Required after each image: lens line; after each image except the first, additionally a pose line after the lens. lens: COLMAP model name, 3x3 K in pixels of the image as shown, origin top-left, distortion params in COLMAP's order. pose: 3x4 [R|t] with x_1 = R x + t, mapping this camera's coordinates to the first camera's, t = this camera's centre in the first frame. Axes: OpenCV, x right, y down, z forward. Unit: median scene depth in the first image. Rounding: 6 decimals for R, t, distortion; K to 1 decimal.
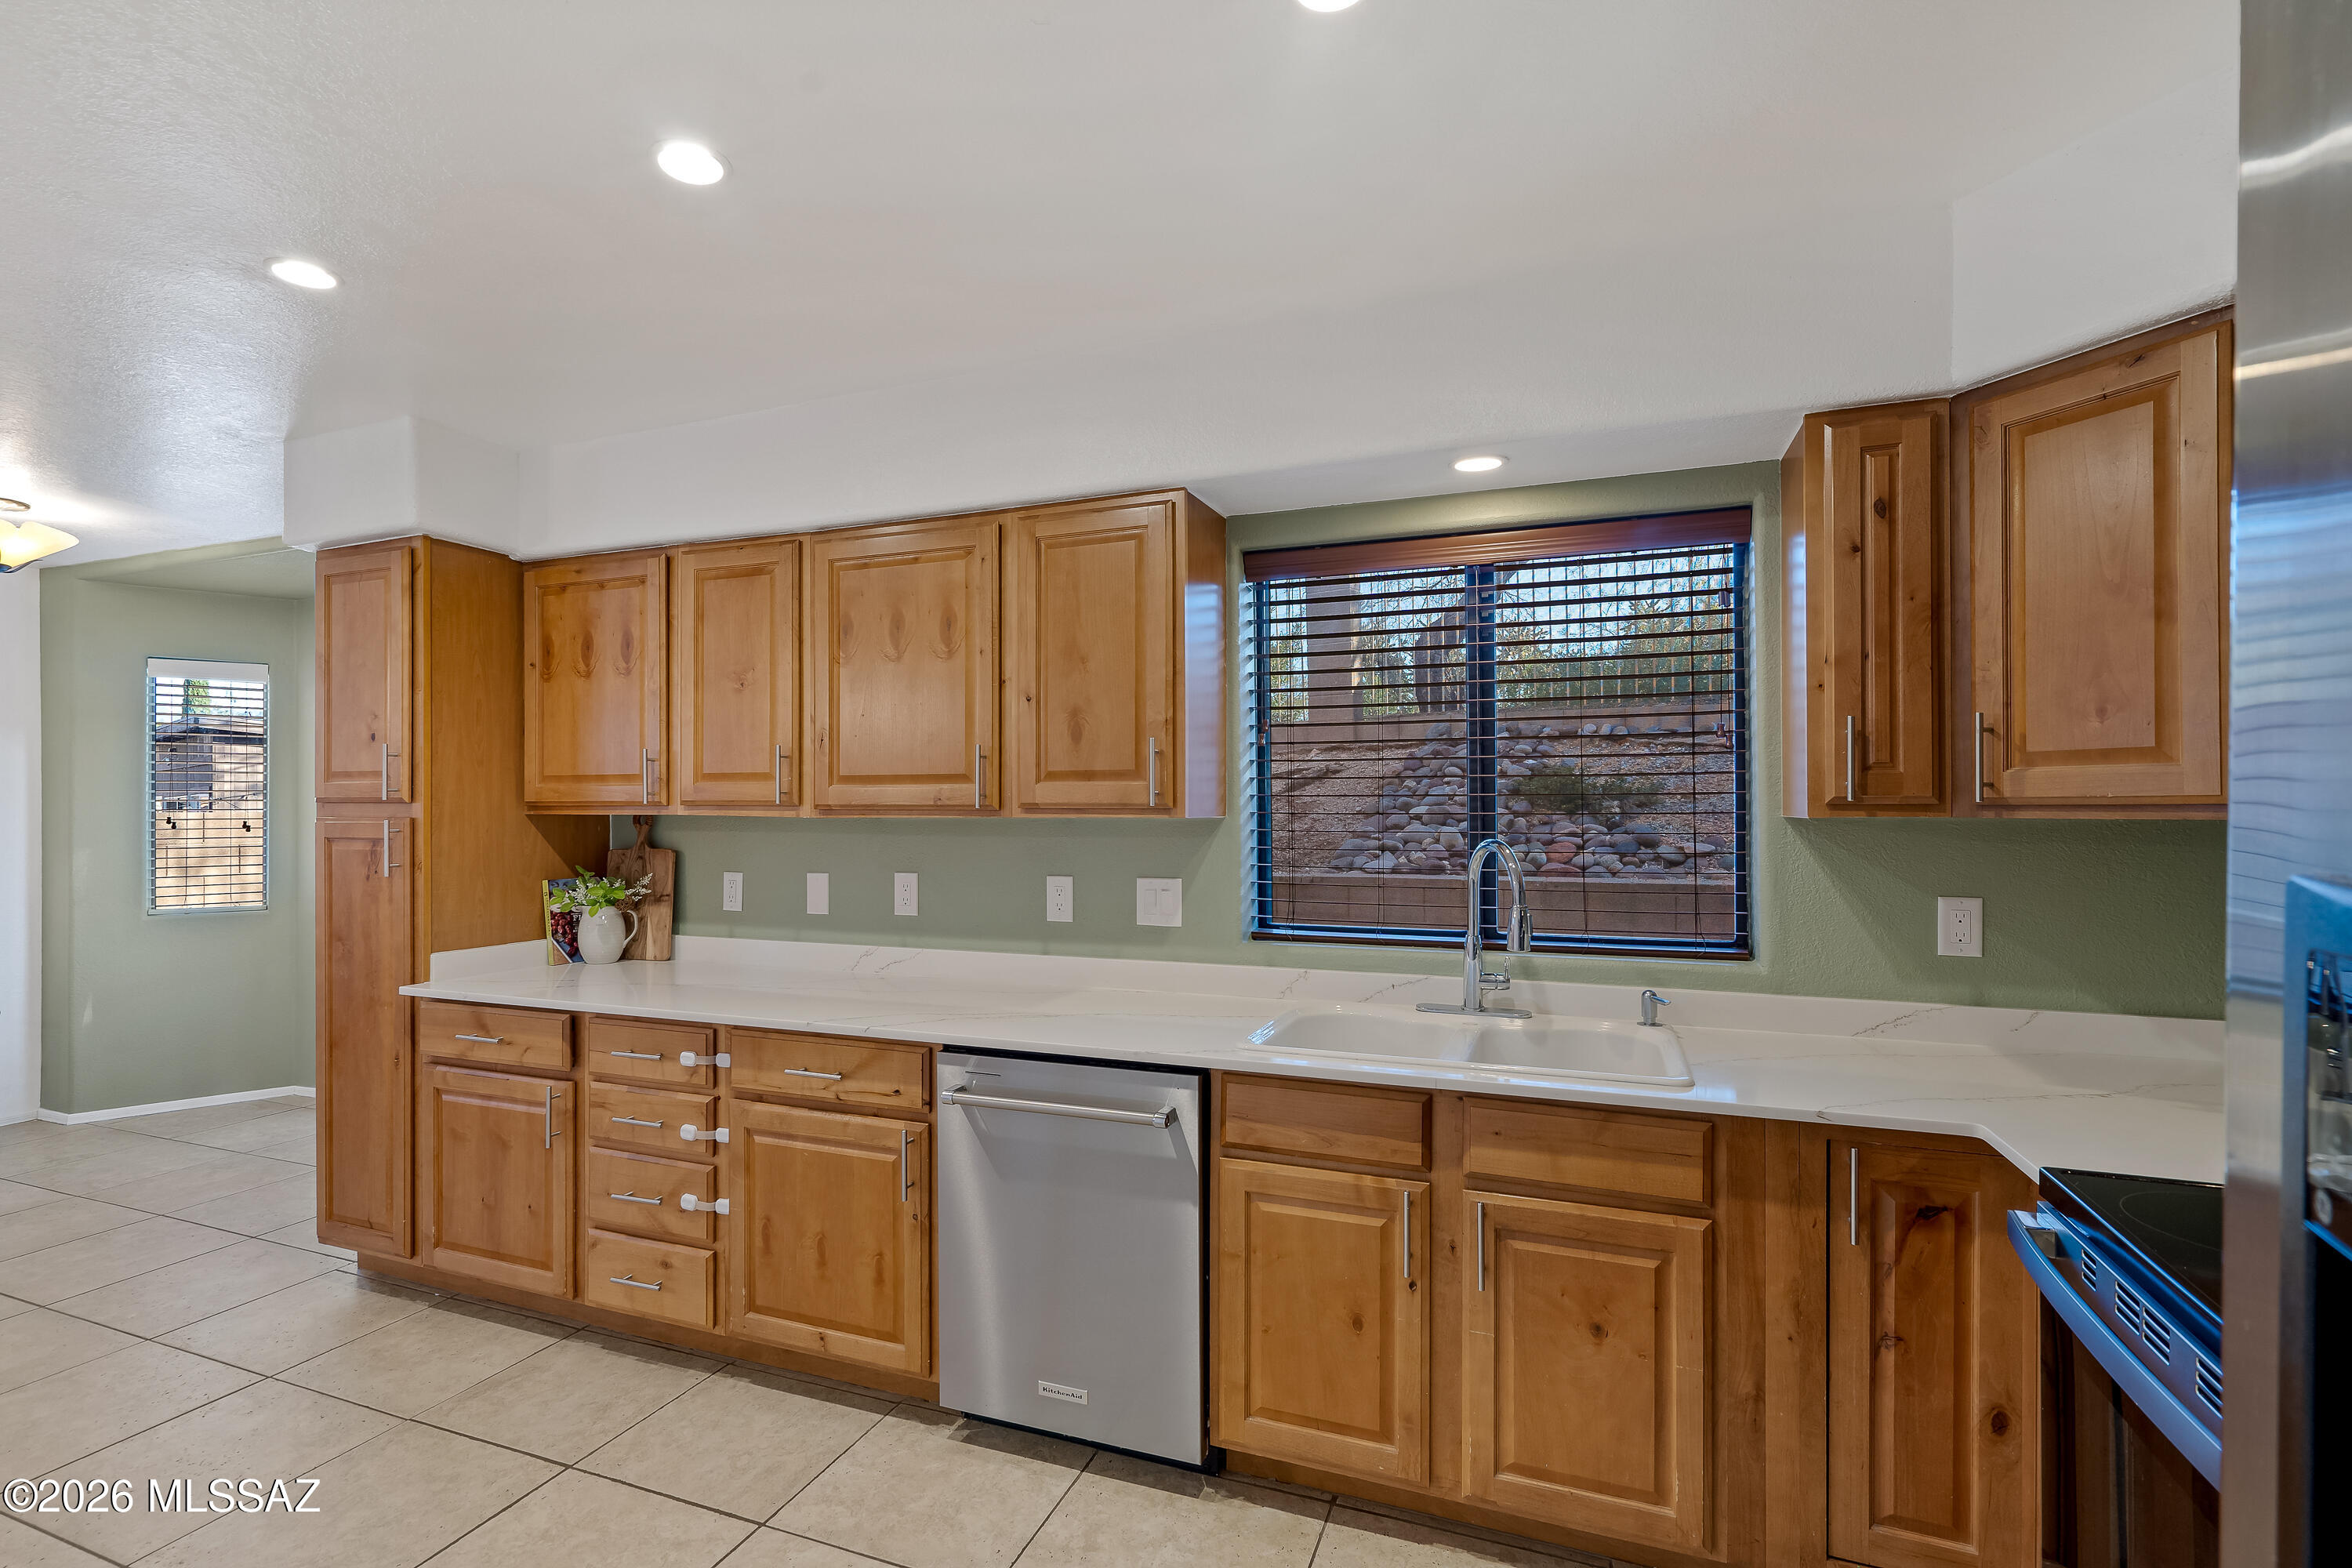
lens RADIAL K [[1074.1, 0, 1177.5], [0, 1074.1, 799.6], [0, 0, 1]] dist [-0.000295, -0.000164]
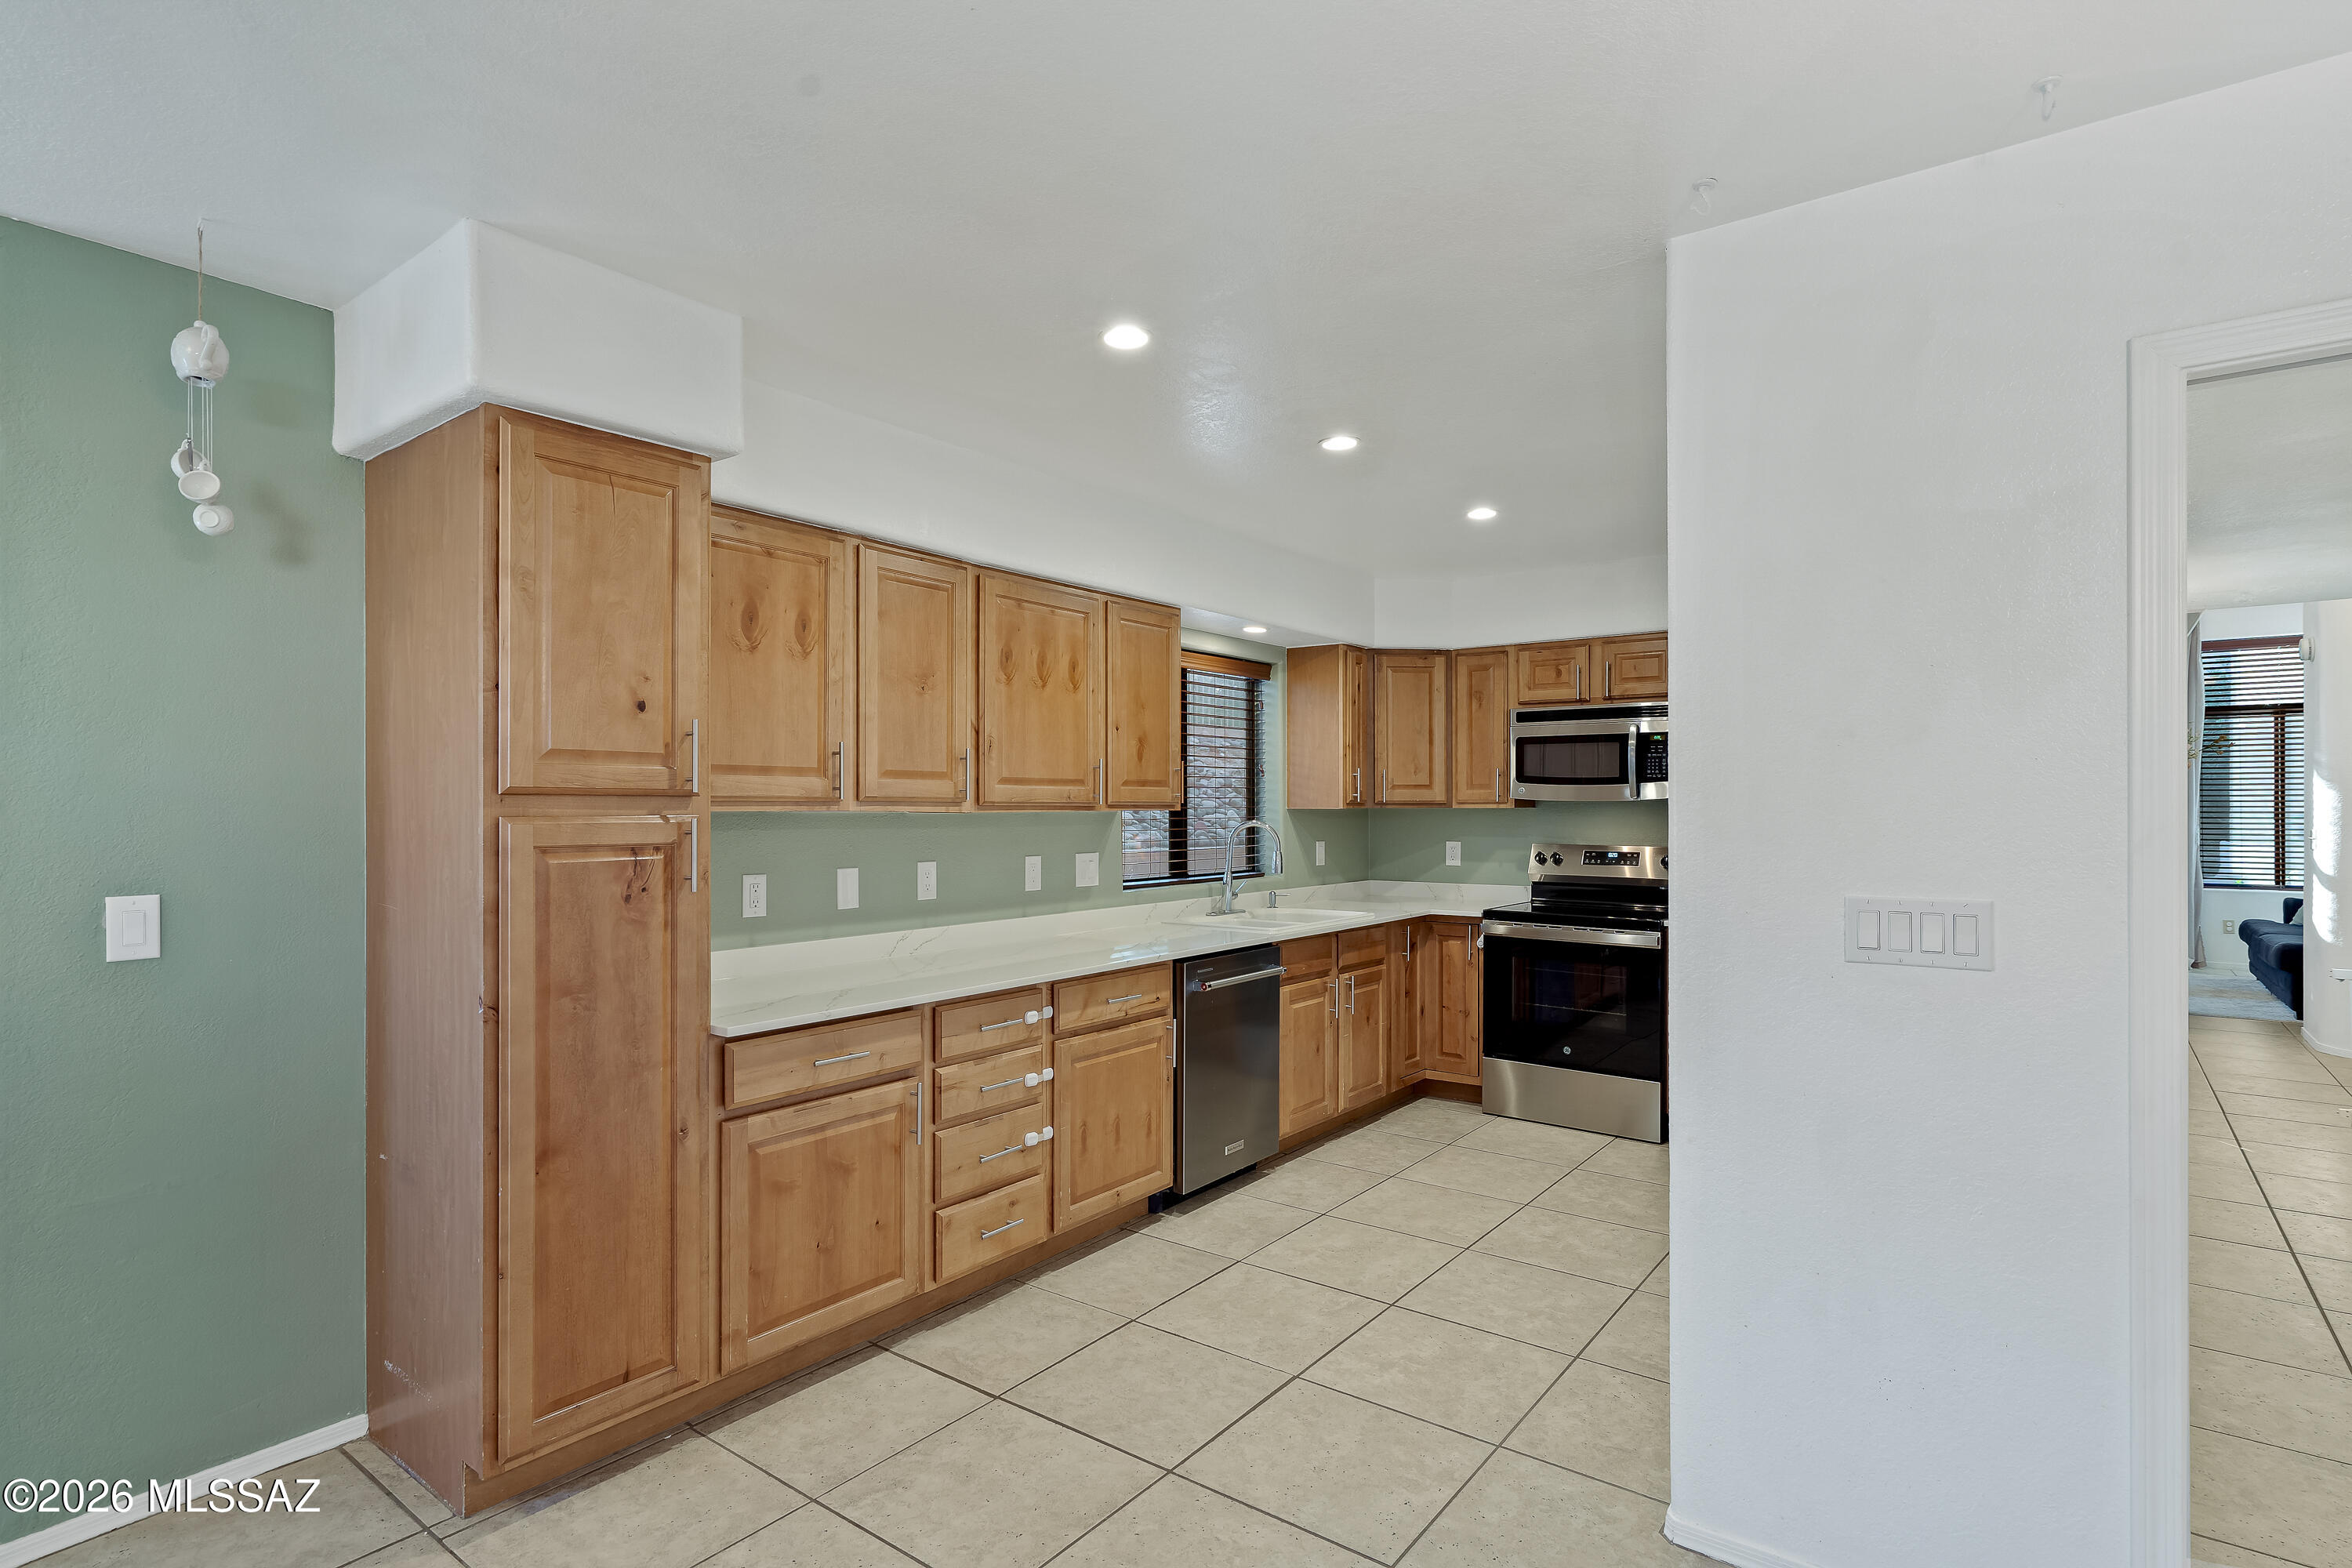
lens RADIAL K [[1180.1, 0, 1176.8], [0, 1180.1, 791.9], [0, 0, 1]] dist [0.002778, 0.000262]
pose [[0.273102, 0.012645, 0.961902, -1.528114], [-0.004784, 0.999919, -0.011786, 0.009024], [-0.961973, -0.001383, 0.273141, 0.456126]]
